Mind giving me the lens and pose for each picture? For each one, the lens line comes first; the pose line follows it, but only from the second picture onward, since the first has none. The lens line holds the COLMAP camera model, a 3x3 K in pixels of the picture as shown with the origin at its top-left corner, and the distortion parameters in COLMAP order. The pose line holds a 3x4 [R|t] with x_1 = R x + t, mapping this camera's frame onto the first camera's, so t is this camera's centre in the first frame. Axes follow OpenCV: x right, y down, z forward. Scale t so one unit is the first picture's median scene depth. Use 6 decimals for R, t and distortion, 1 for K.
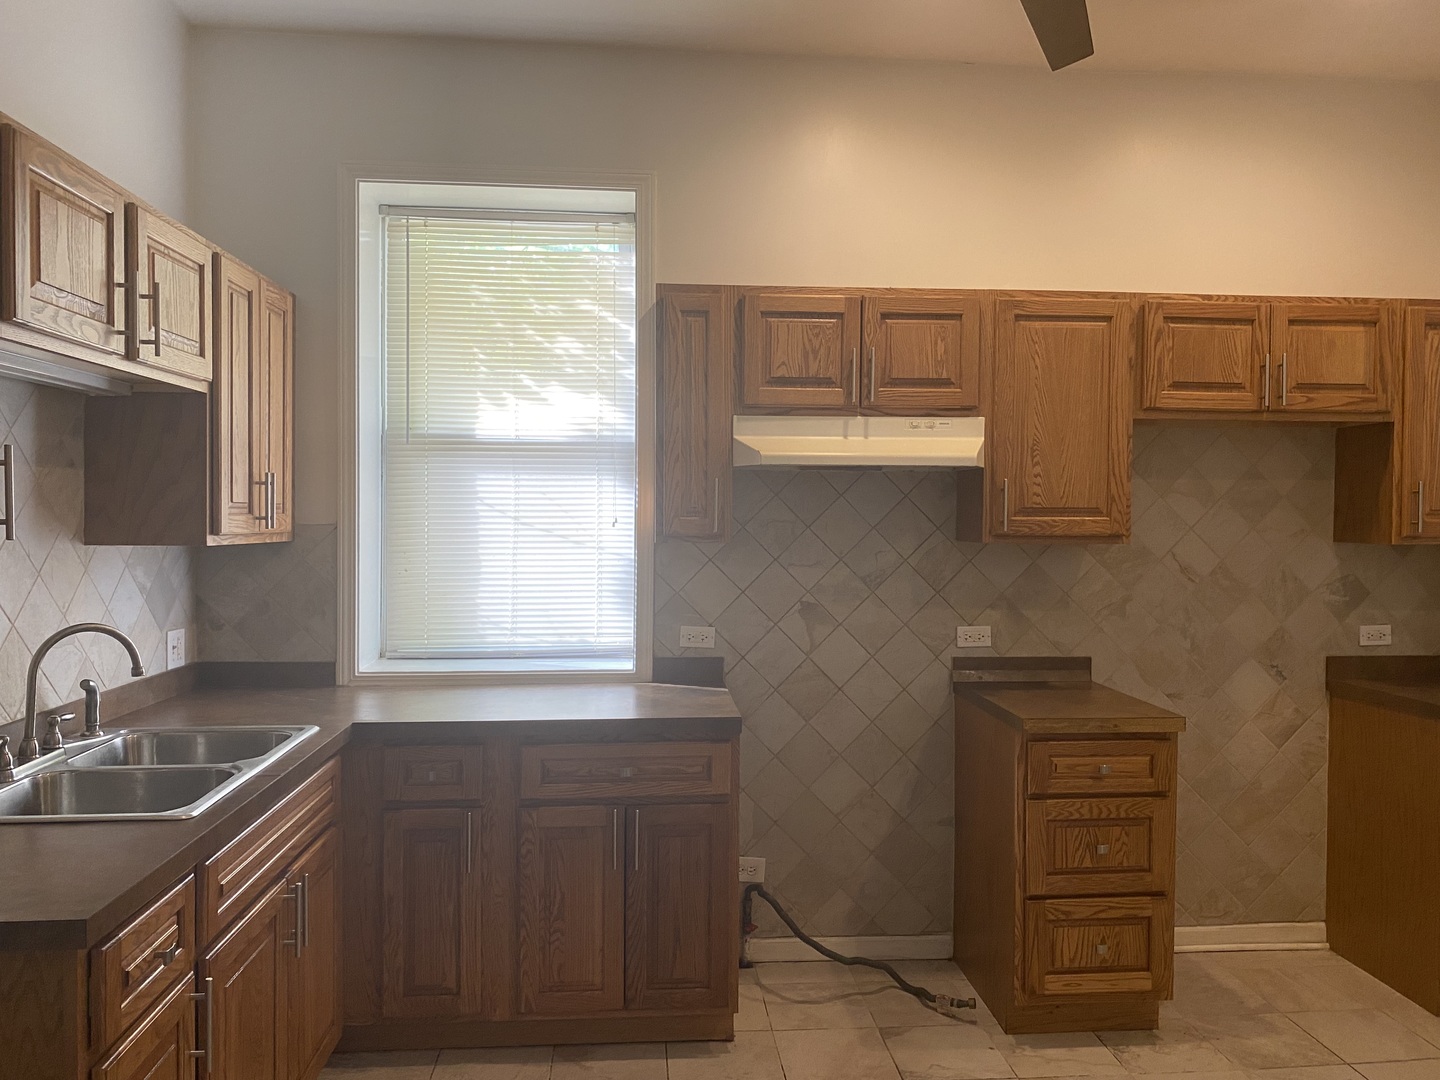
lens RADIAL K [[1085.5, 0, 720.0], [0, 1085.5, 540.0], [0, 0, 1]] dist [-0.004143, -0.000543]
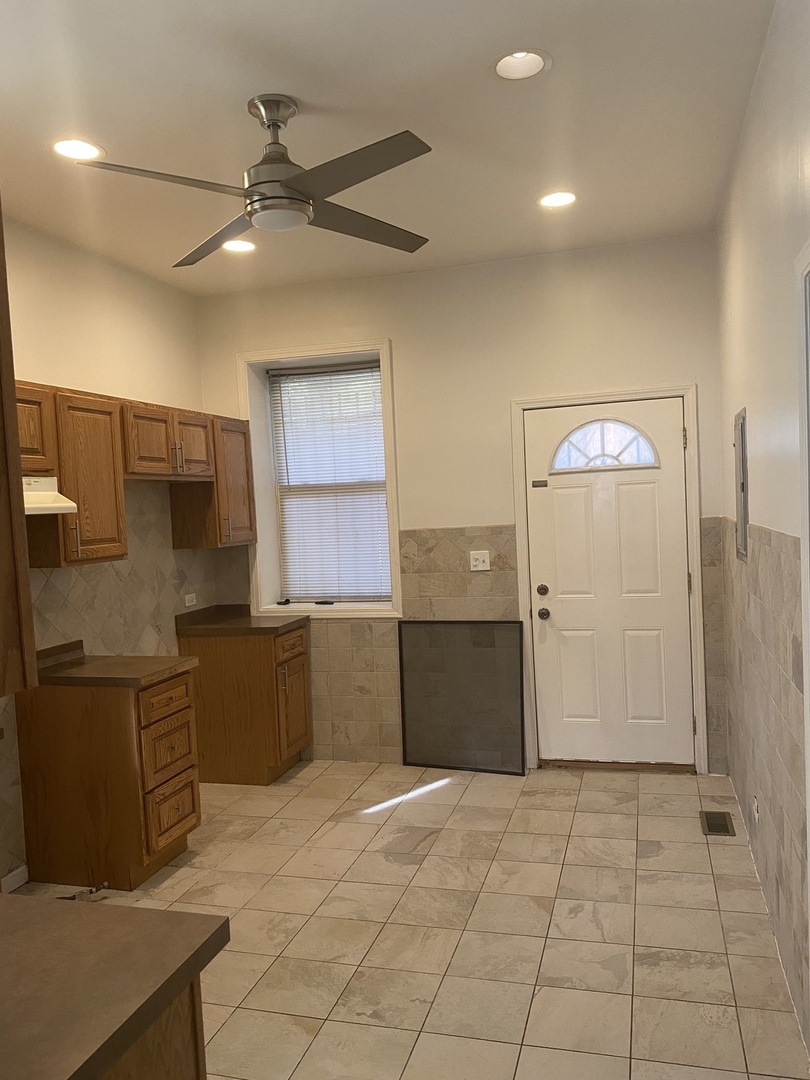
lens RADIAL K [[843.5, 0, 406.7], [0, 843.5, 556.2], [0, 0, 1]] dist [0.002536, 0.002581]
pose [[0.343905, -0.078812, 0.935691, -0.621227], [0.067474, 0.995970, 0.059090, -0.045757], [-0.936577, 0.042814, 0.347837, 0.205163]]
